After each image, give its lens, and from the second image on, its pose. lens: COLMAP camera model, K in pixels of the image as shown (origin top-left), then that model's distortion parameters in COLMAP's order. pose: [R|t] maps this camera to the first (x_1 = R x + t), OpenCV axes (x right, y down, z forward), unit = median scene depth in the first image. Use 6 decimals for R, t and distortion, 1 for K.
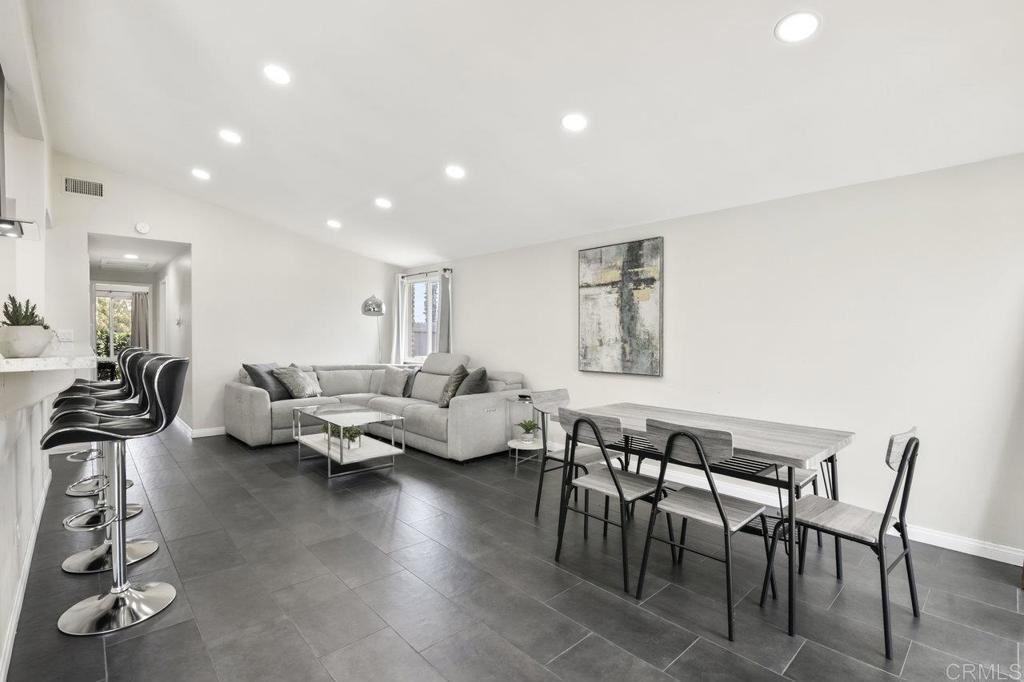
lens RADIAL K [[478.2, 0, 509.2], [0, 478.2, 344.5], [0, 0, 1]] dist [-0.004961, -0.000423]
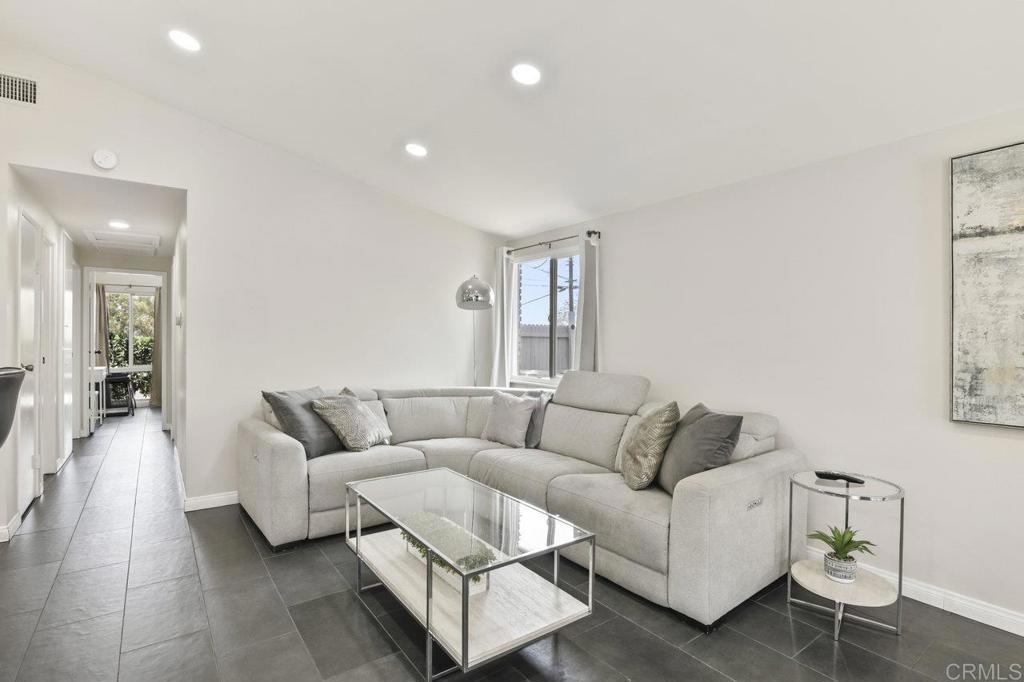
lens RADIAL K [[507.8, 0, 512.0], [0, 507.8, 341.0], [0, 0, 1]] dist [-0.001738, -0.000136]
pose [[0.994462, 0.001858, -0.105079, -0.196039], [-0.003741, 0.999836, -0.017732, -0.010112], [0.105029, 0.018027, 0.994306, 0.423743]]
